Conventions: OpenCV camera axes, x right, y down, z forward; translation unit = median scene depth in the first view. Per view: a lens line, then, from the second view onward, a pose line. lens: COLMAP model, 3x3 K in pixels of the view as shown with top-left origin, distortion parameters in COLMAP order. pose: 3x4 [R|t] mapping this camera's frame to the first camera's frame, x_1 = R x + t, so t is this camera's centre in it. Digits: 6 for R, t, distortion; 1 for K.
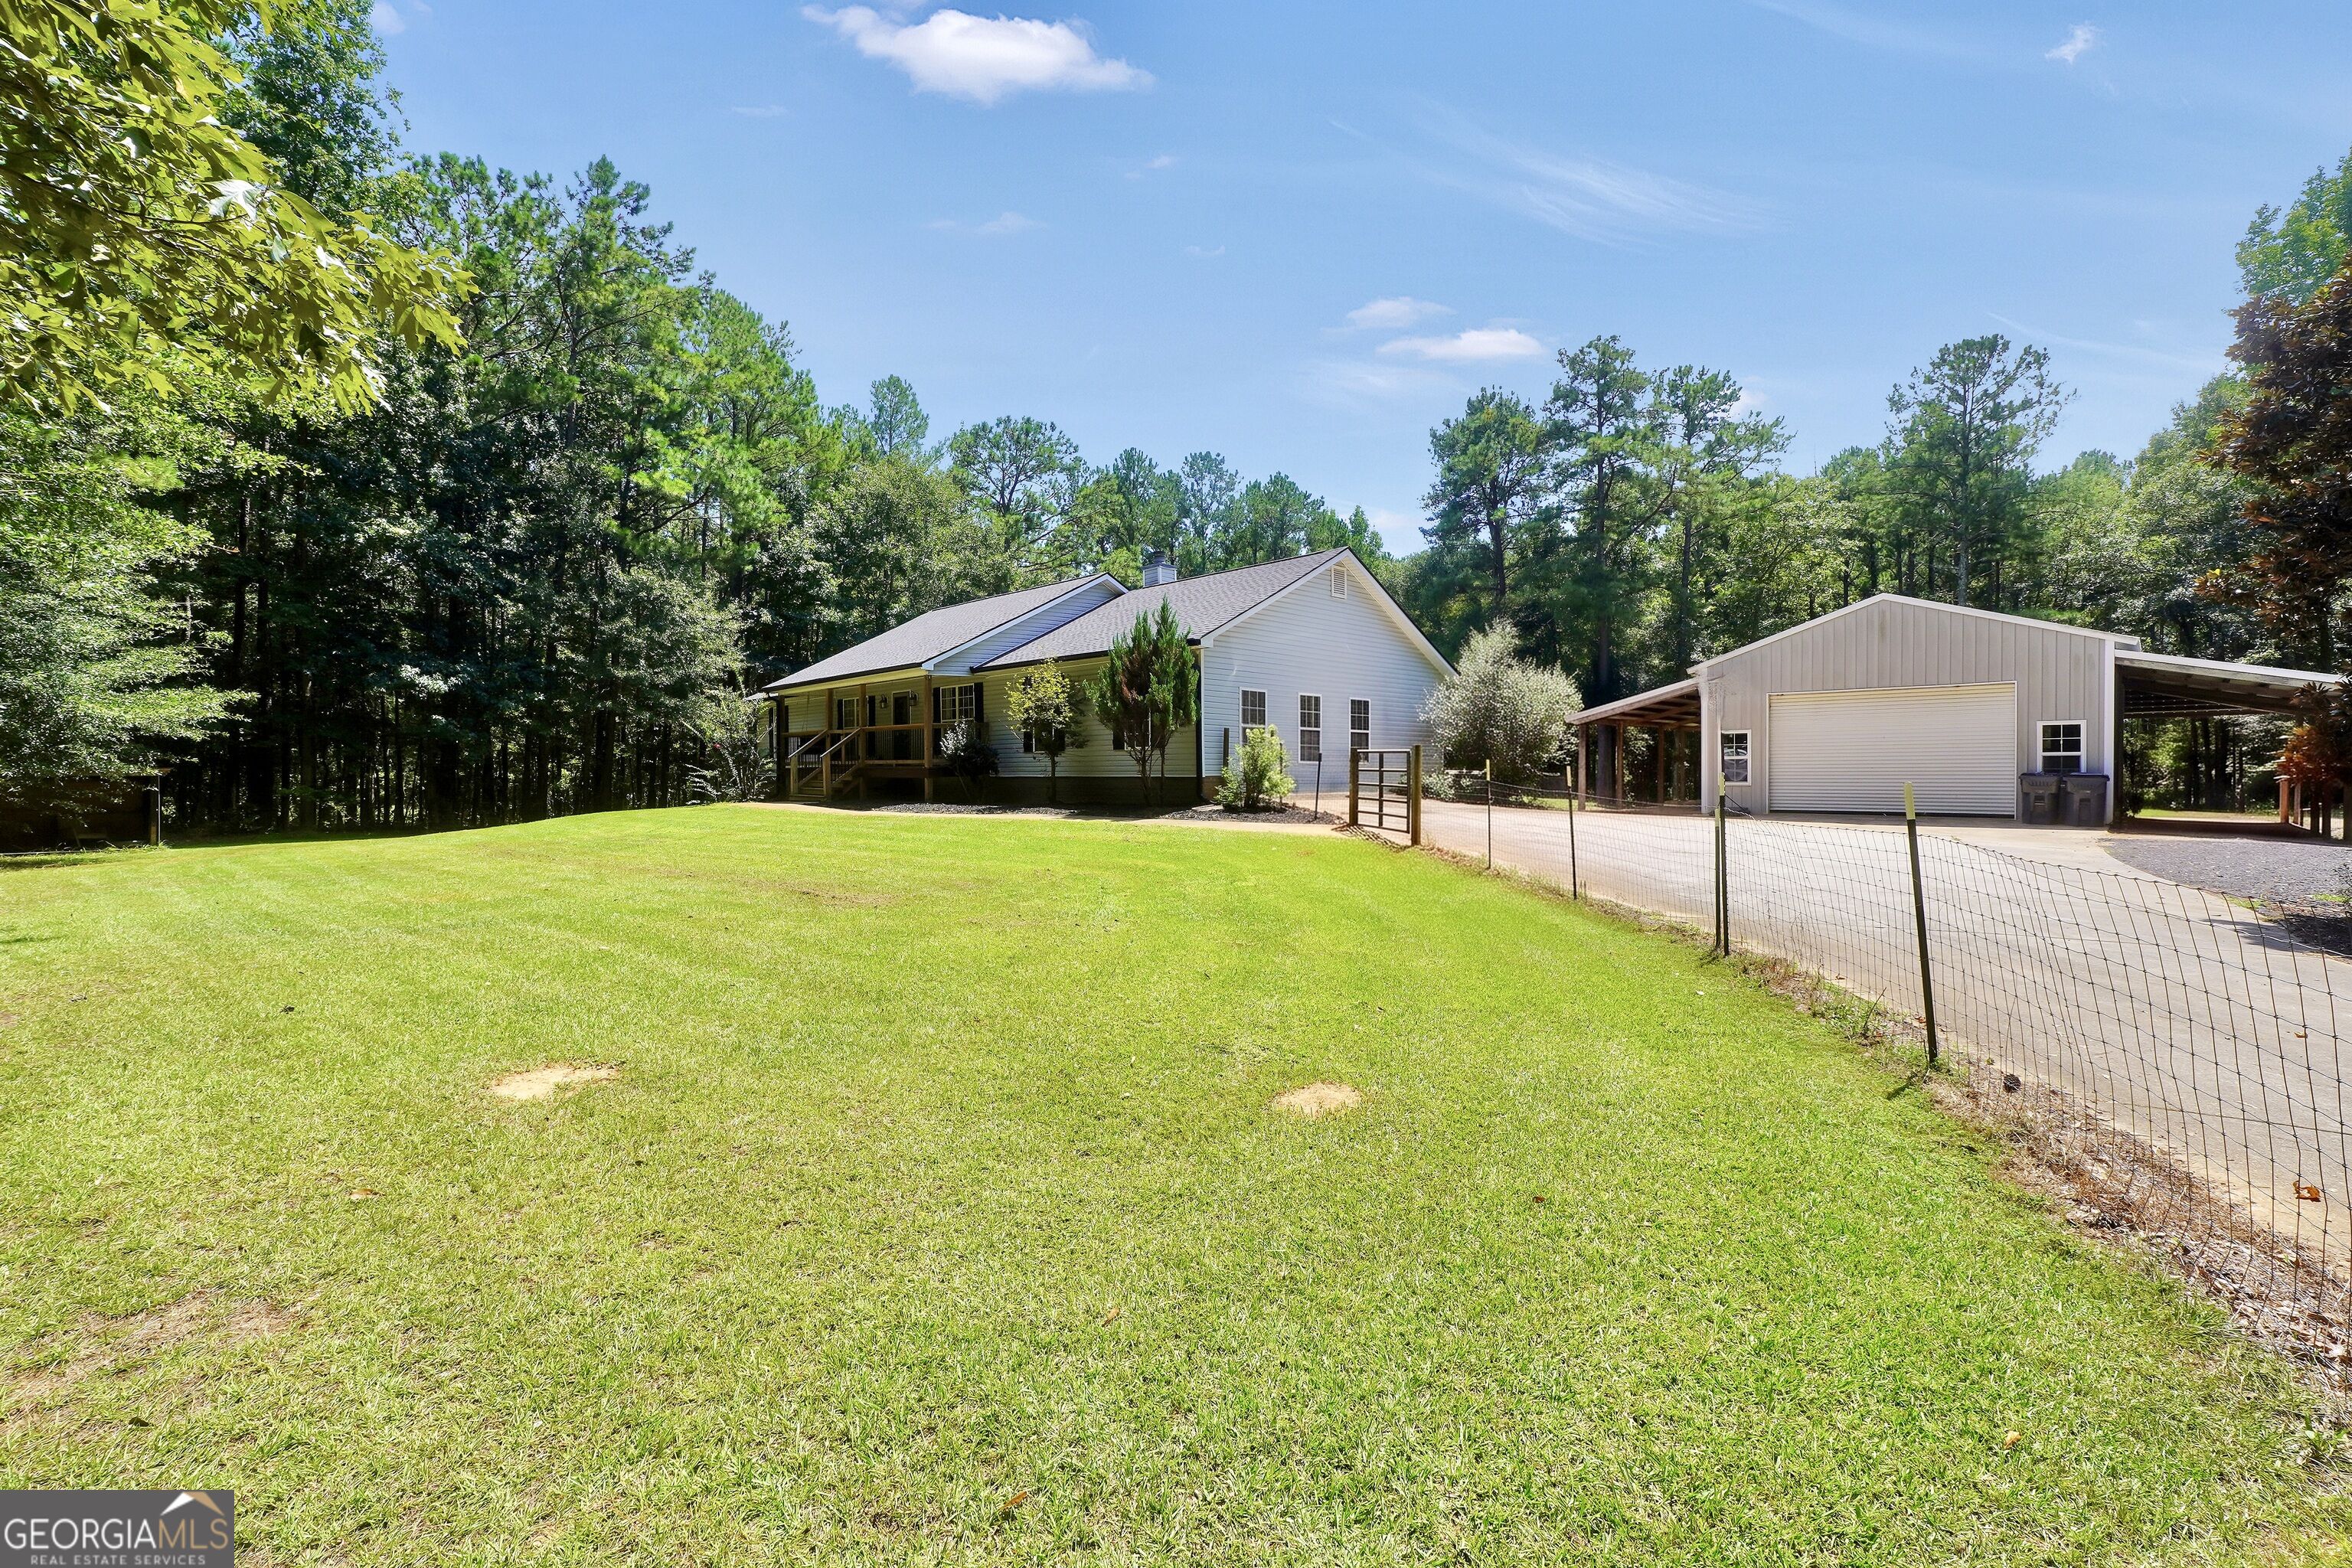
lens RADIAL K [[992.4, 0, 1172.0], [0, 992.4, 779.9], [0, 0, 1]] dist [-0.001071, 0.000002]
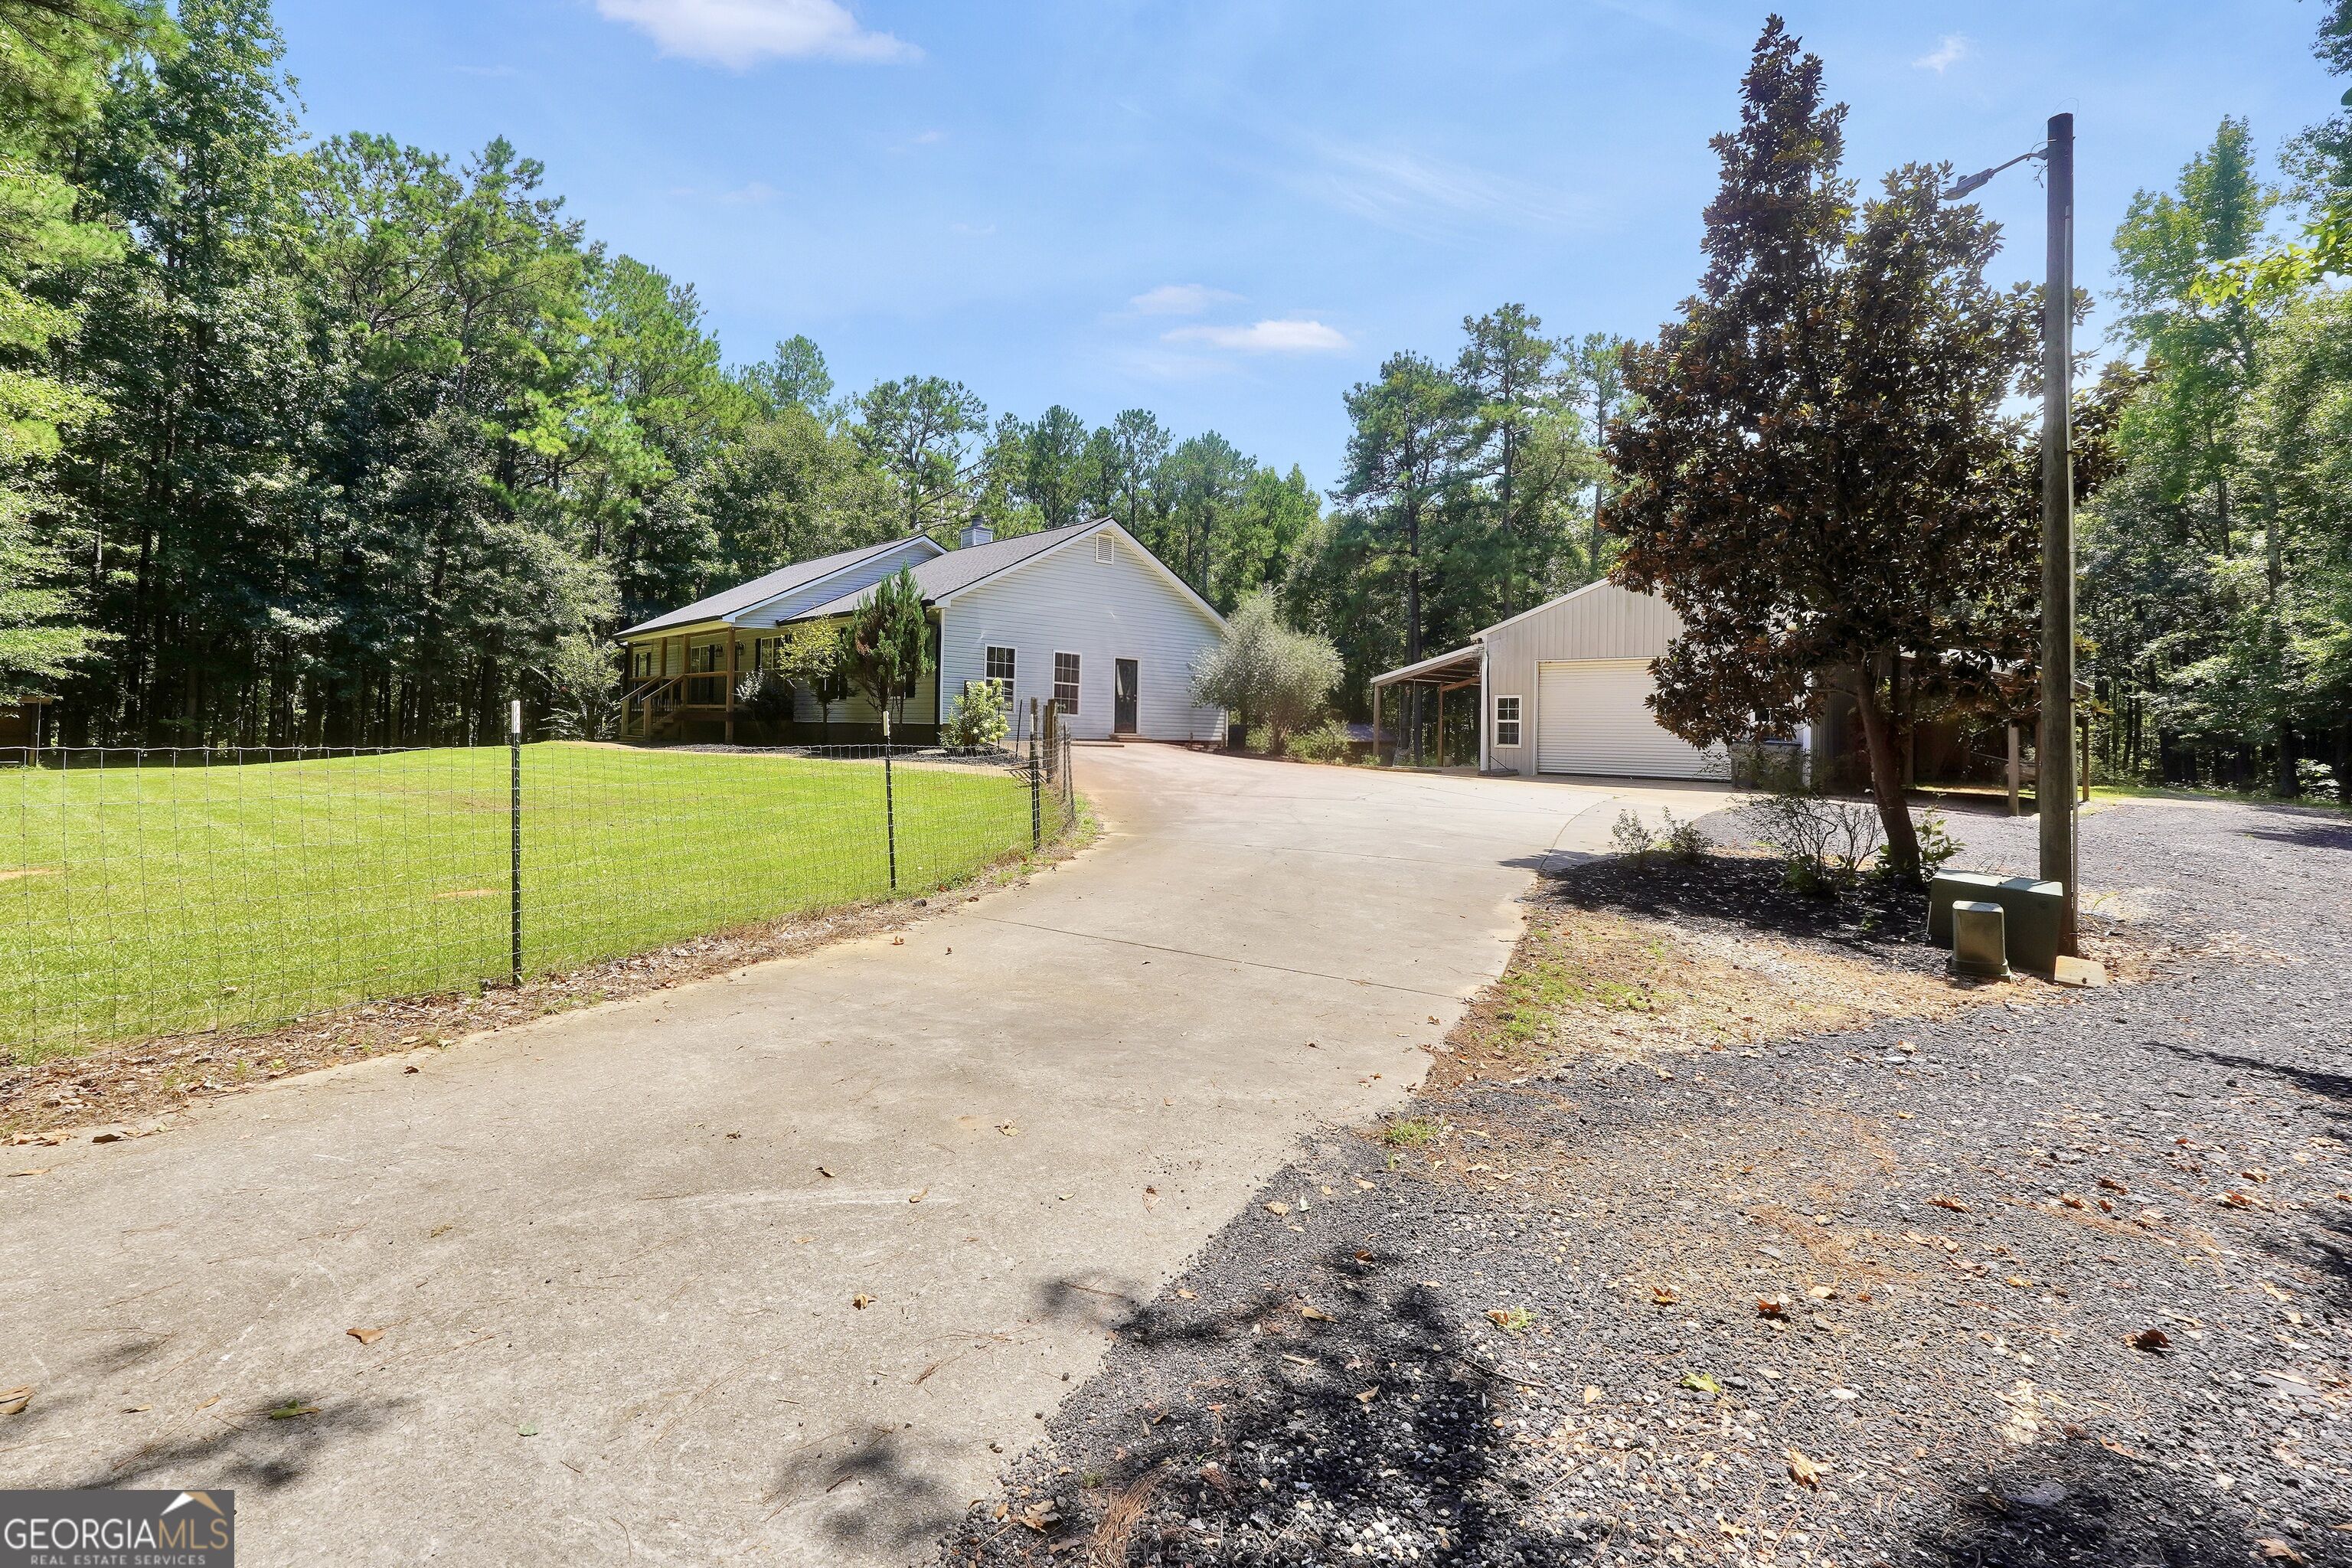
lens RADIAL K [[1054.1, 0, 1151.1], [0, 1054.1, 702.3], [0, 0, 1]] dist [-0.001419, 0.013792]
pose [[0.999307, 0.022551, -0.029618, 0.173764], [-0.023654, 0.999019, -0.037432, 0.006090], [0.028745, 0.038106, 0.998860, -0.094794]]
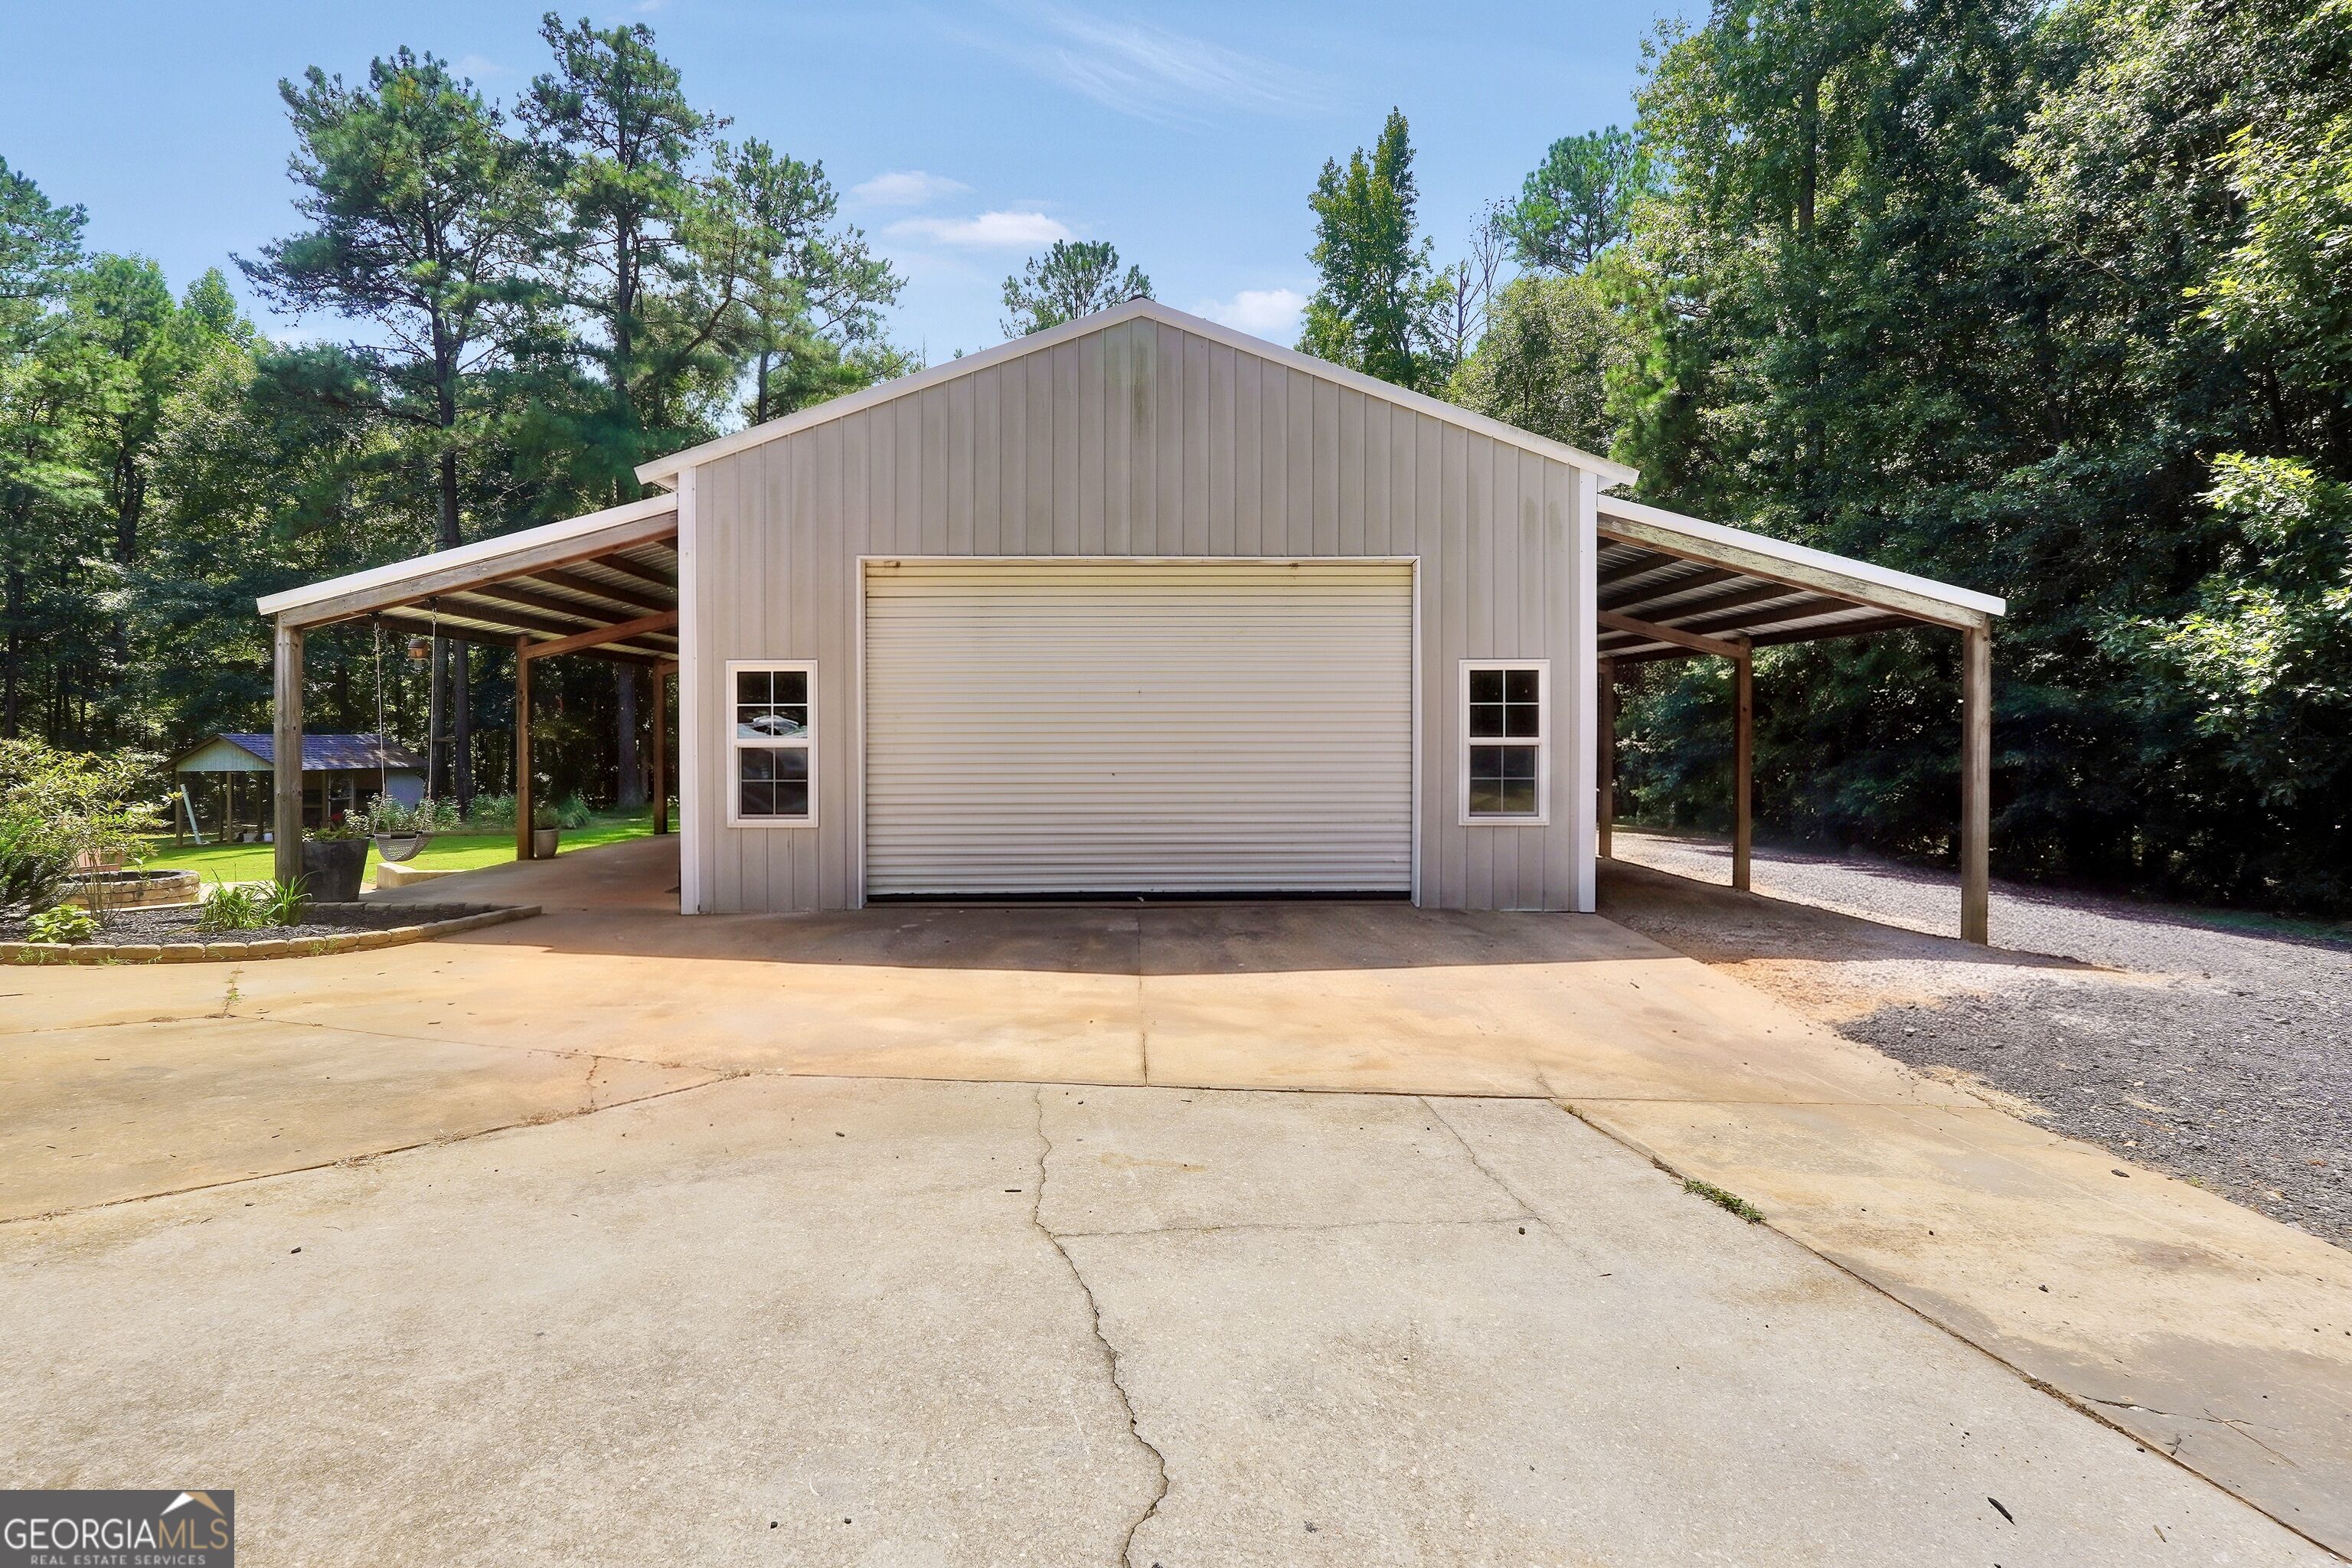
lens RADIAL K [[1043.3, 0, 1167.2], [0, 1043.3, 742.6], [0, 0, 1]] dist [-0.014376, -0.000261]
pose [[0.687452, -0.002211, 0.726226, 0.315577], [0.007248, 0.999966, -0.003817, -0.016204], [-0.726193, 0.007888, 0.687445, 0.518862]]
